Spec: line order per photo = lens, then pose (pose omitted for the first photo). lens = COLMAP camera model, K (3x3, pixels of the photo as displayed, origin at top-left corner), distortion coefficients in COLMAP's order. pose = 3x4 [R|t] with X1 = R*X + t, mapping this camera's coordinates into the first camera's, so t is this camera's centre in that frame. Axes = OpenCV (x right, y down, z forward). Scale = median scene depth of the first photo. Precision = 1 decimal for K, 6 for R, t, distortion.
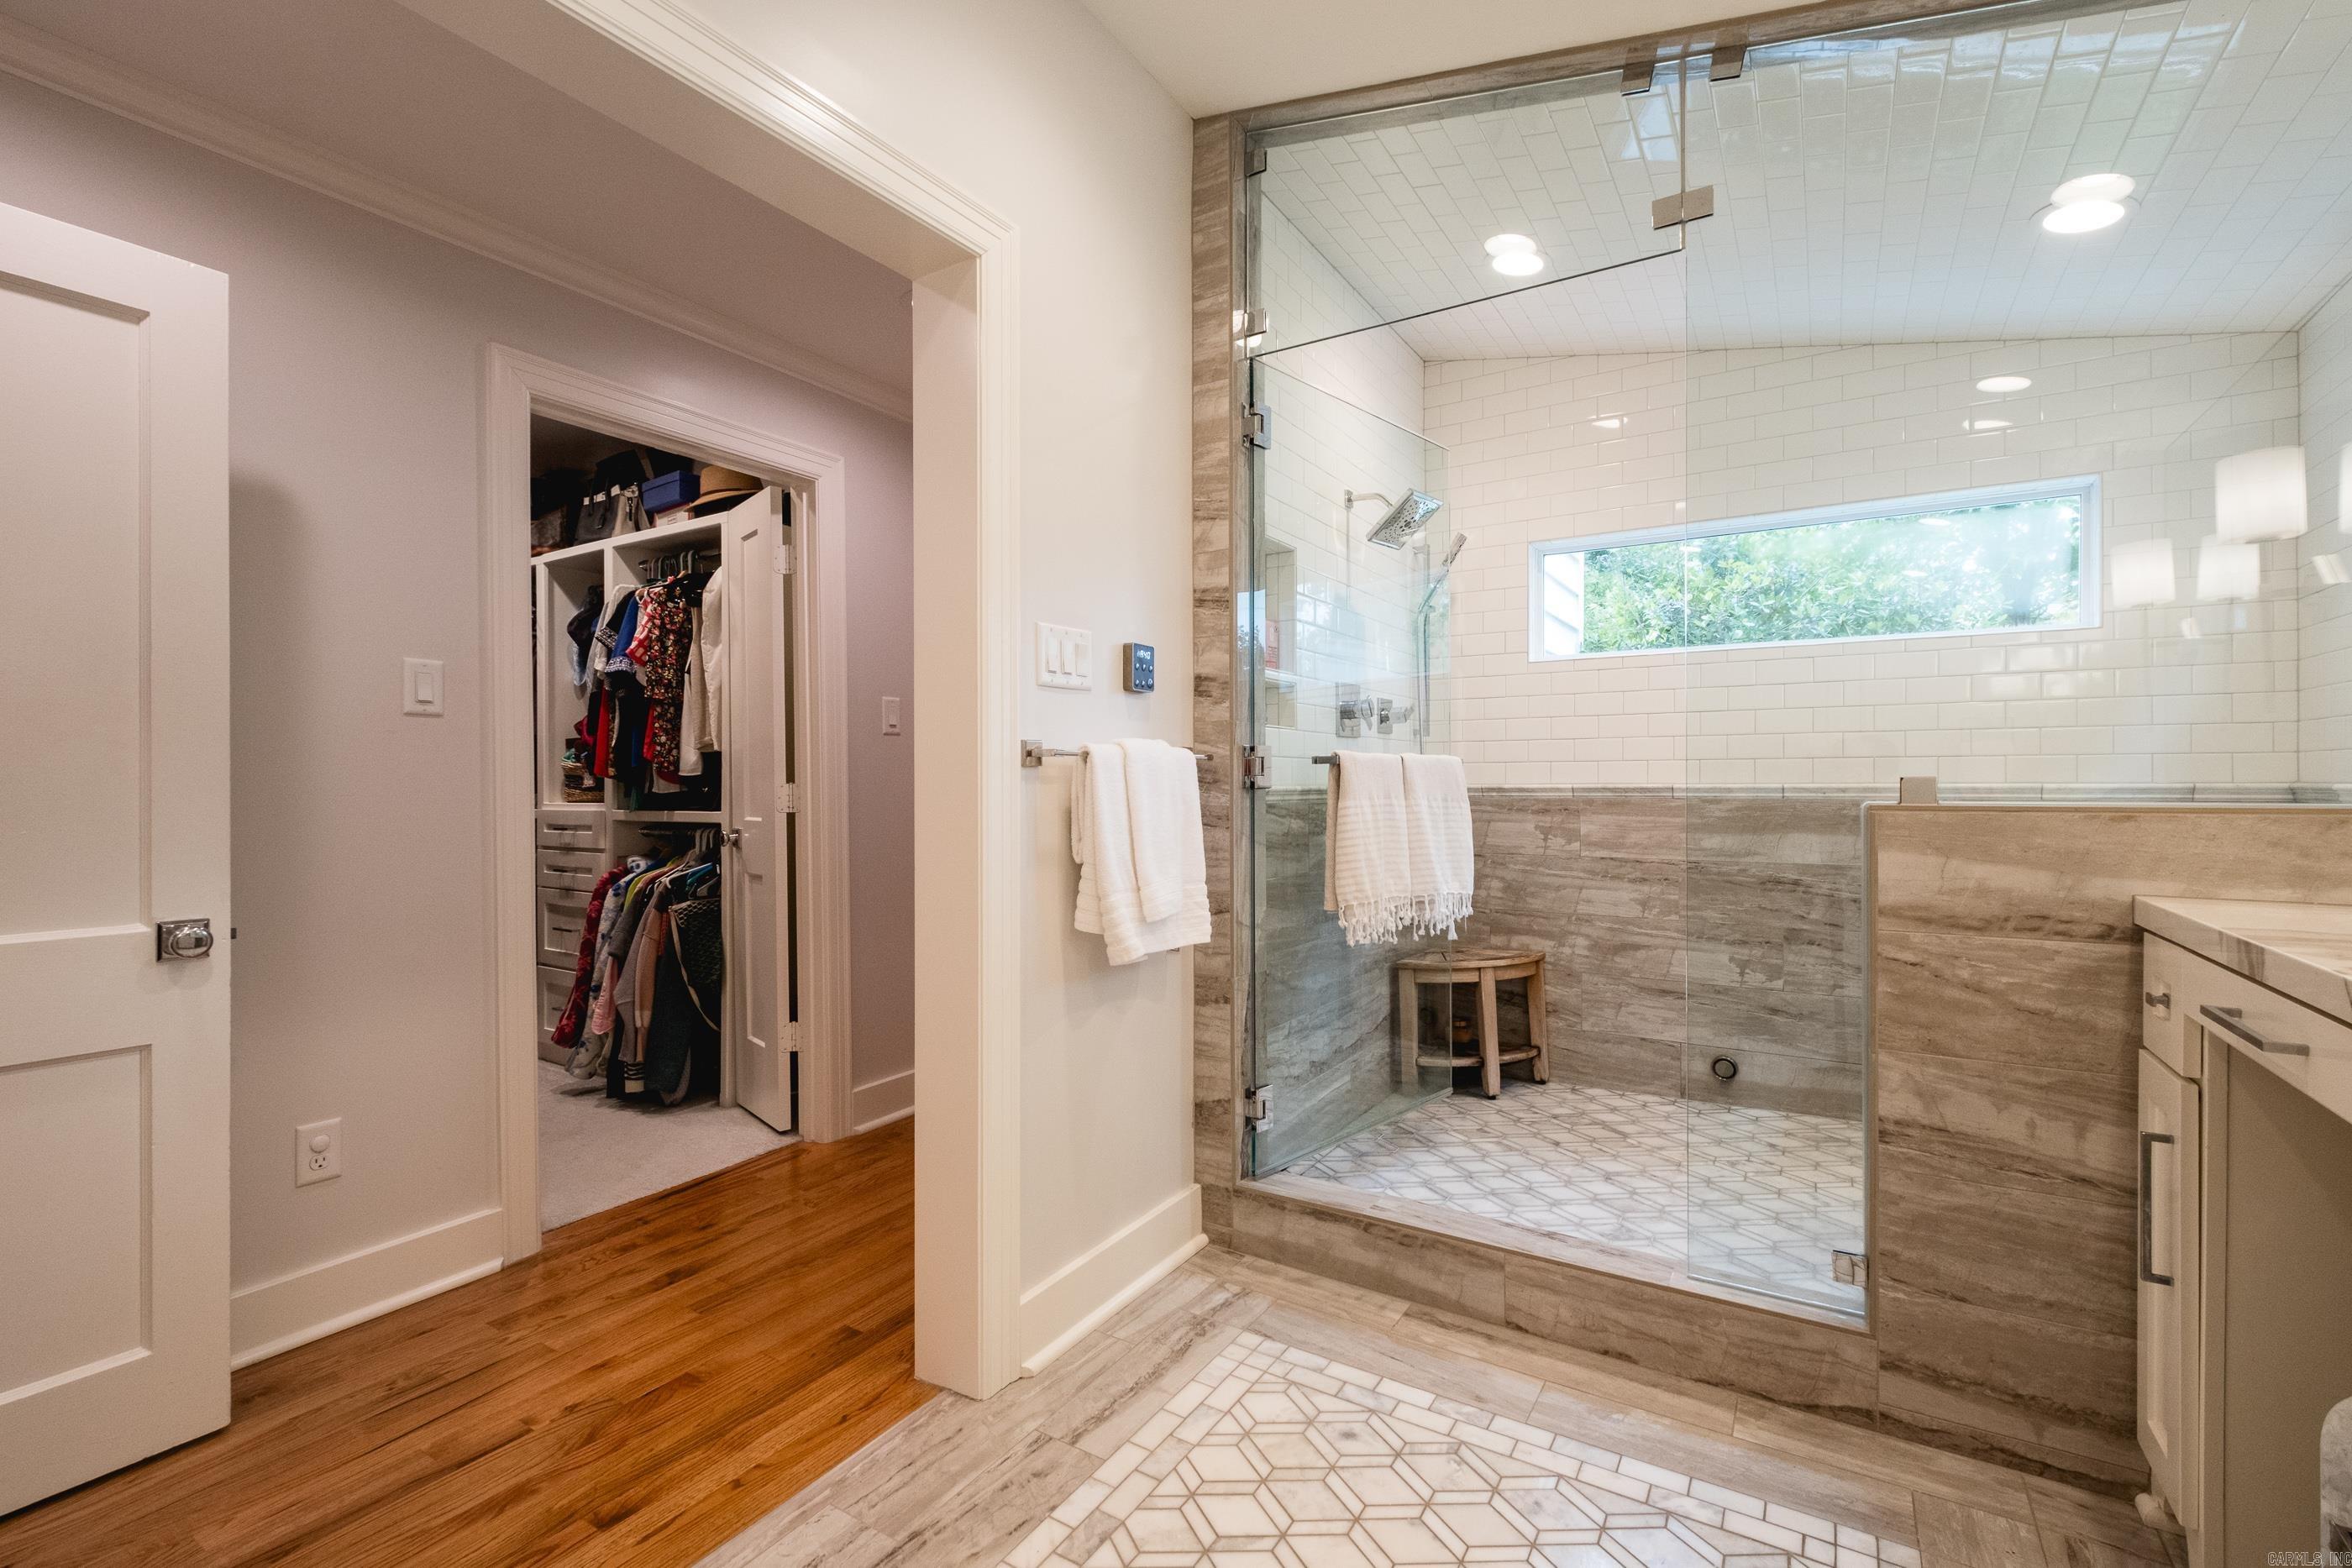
lens RADIAL K [[1006.1, 0, 1175.5], [0, 1006.1, 784.7], [0, 0, 1]] dist [0.004010, -0.004994]
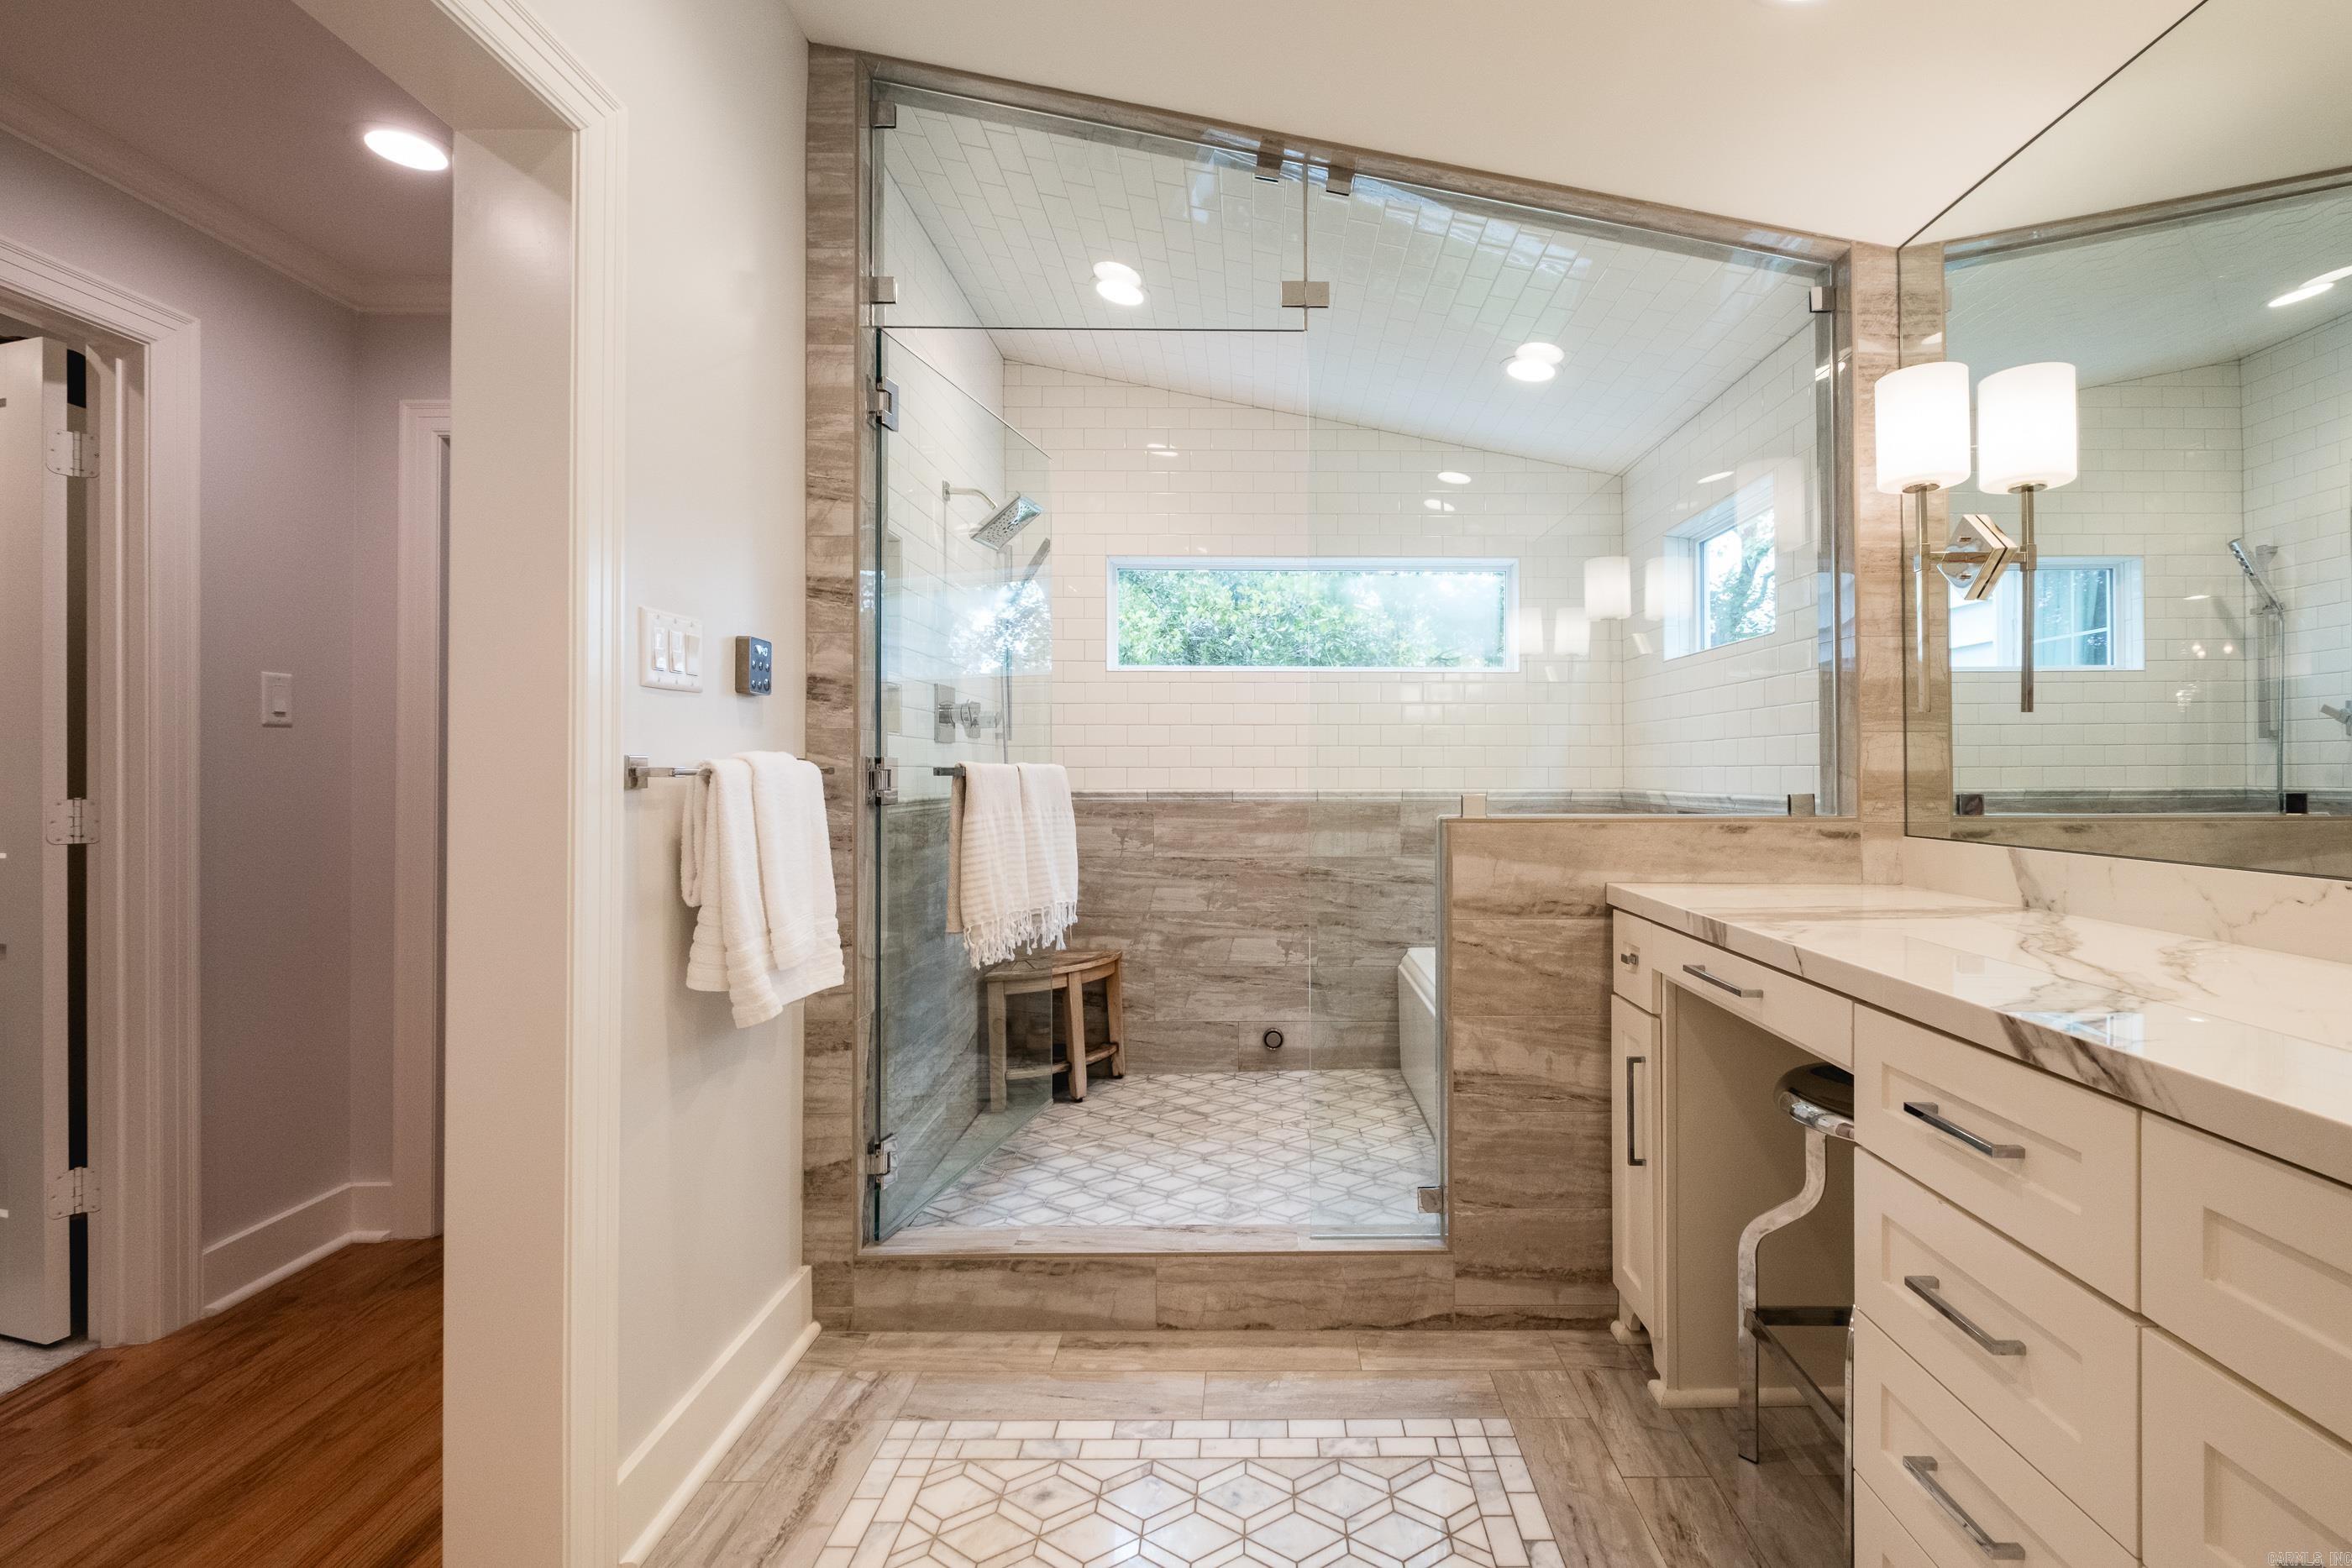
lens RADIAL K [[1022.0, 0, 1251.7], [0, 1022.0, 757.2], [0, 0, 1]] dist [0.008588, -0.005280]
pose [[0.842837, 0.009583, 0.538084, -0.166219], [-0.001025, 0.999868, -0.016201, -0.030265], [-0.538168, 0.013103, 0.842736, 0.062577]]
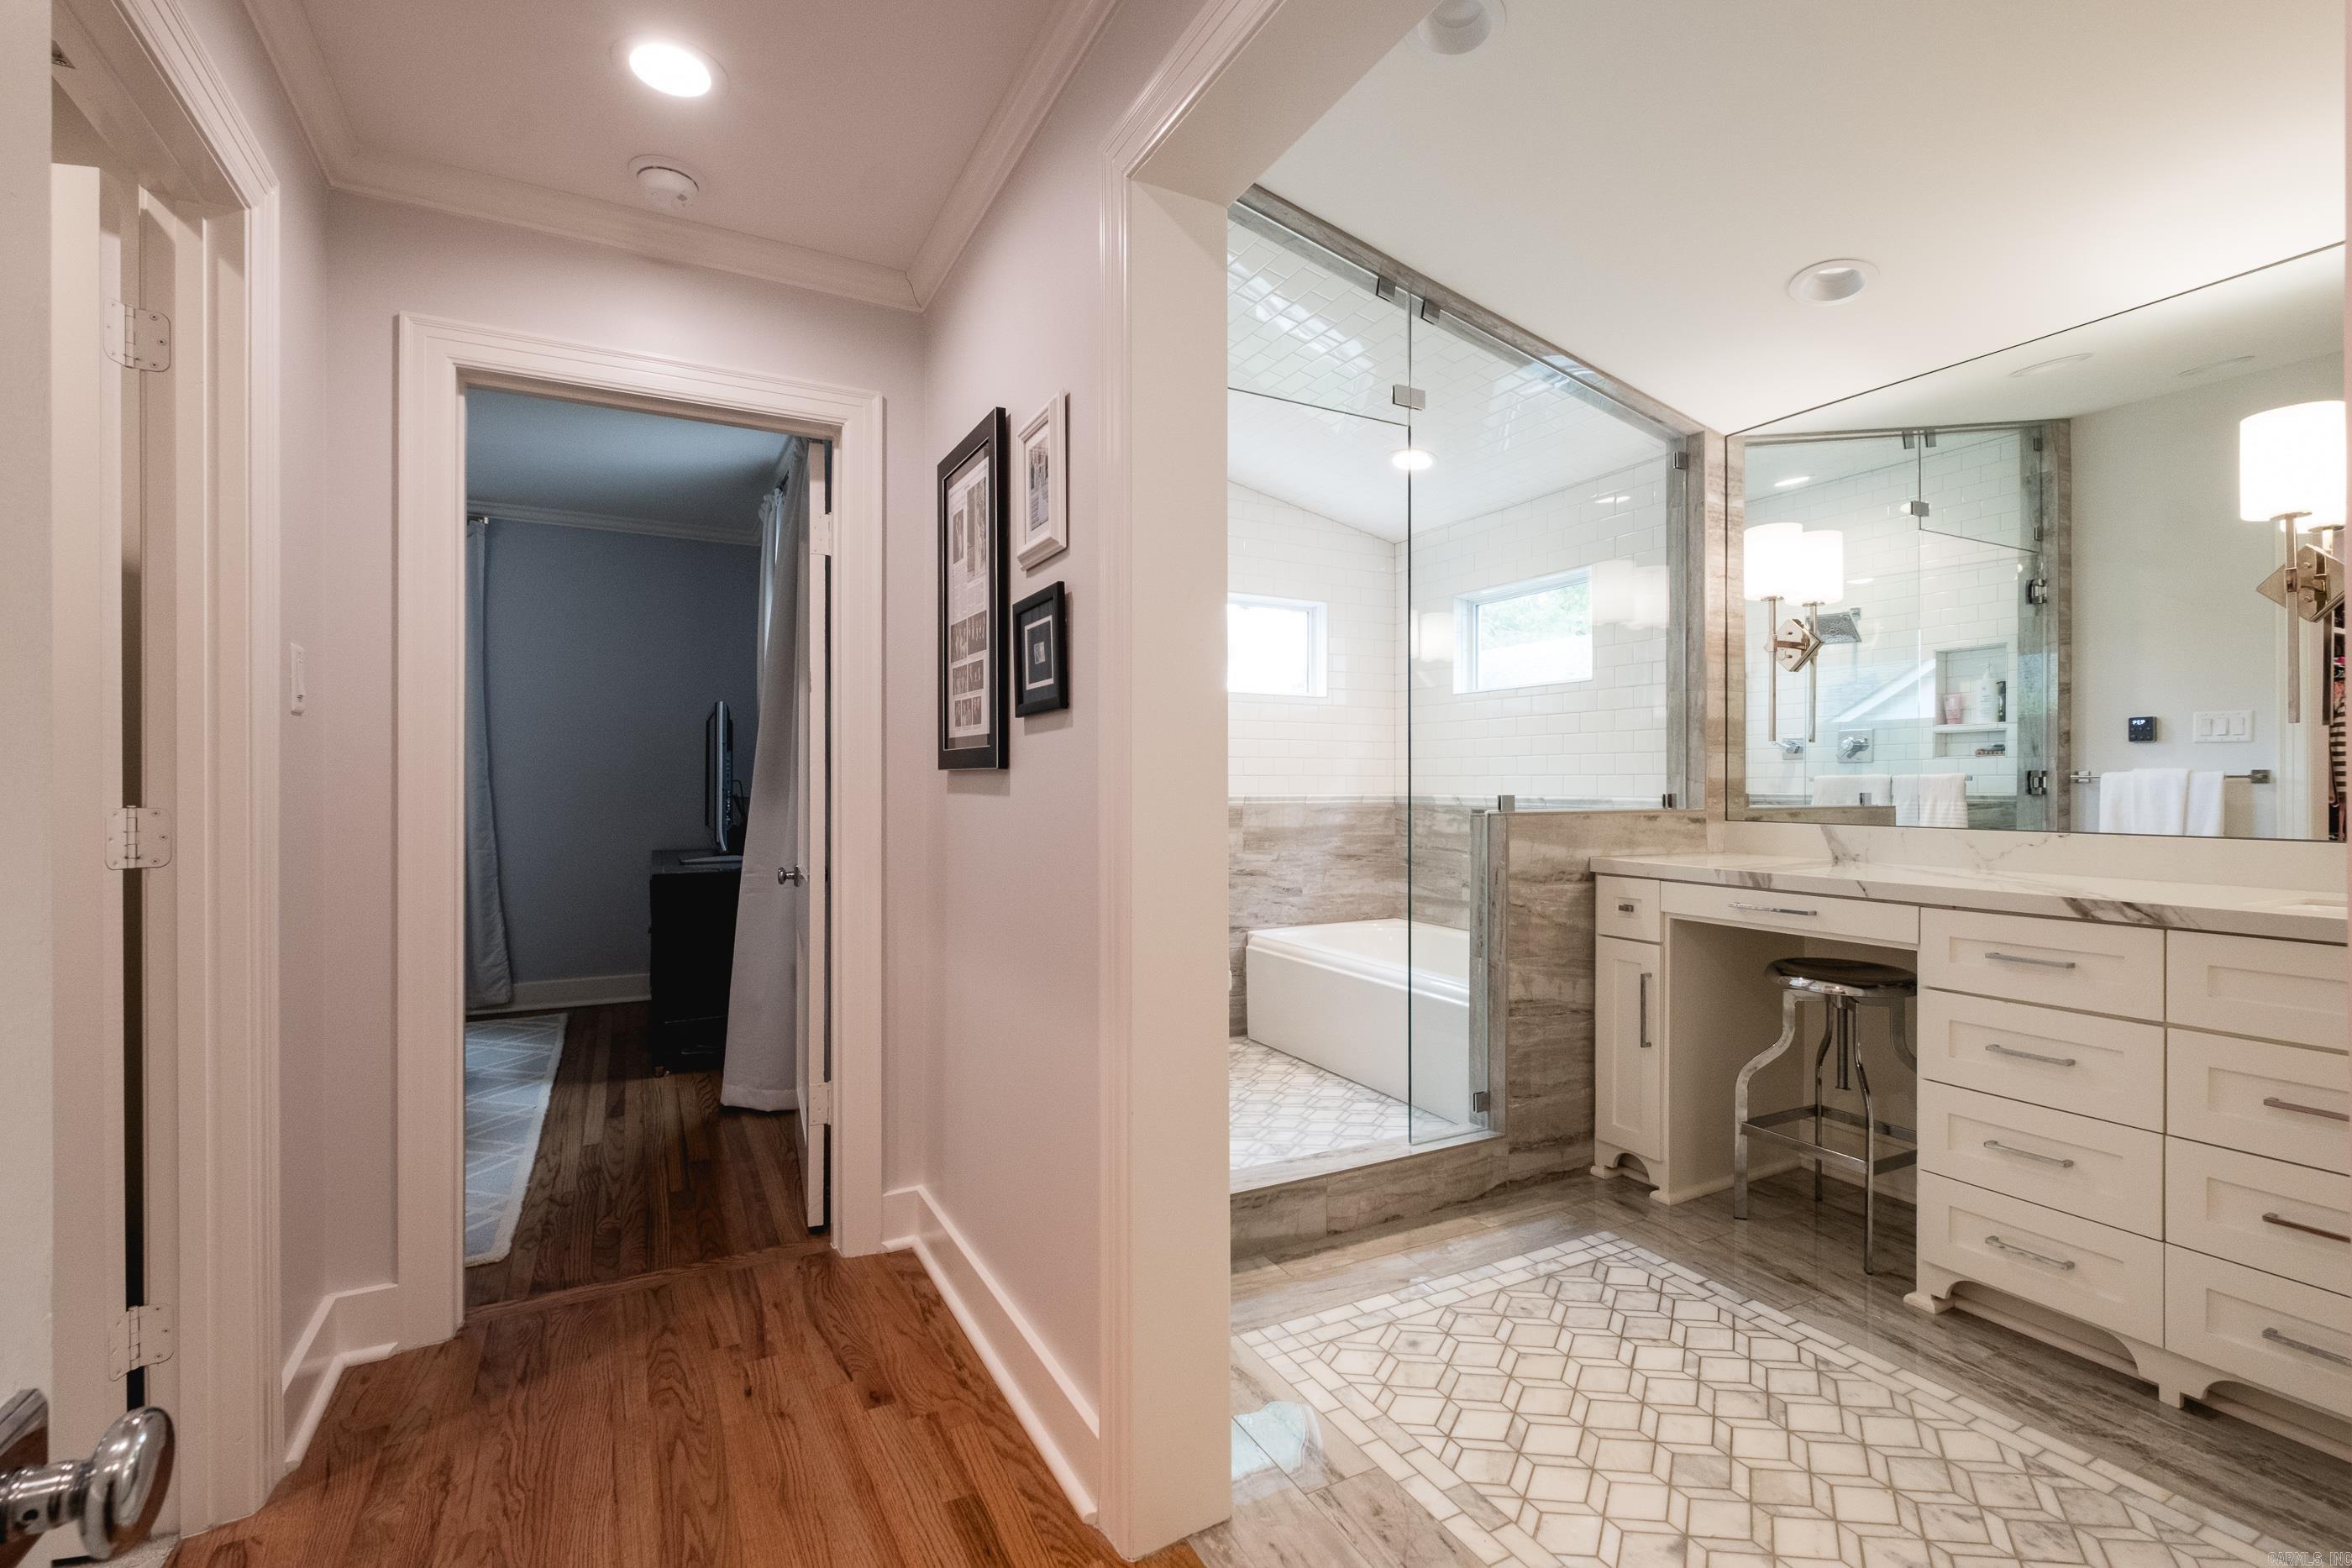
lens RADIAL K [[1033.3, 0, 1171.5], [0, 1033.3, 774.3], [0, 0, 1]] dist [0.003020, -0.000871]
pose [[0.504482, 0.009783, 0.863367, -0.924042], [-0.002346, 0.999948, -0.009960, -0.021586], [-0.863419, 0.002999, 0.504478, 0.545586]]
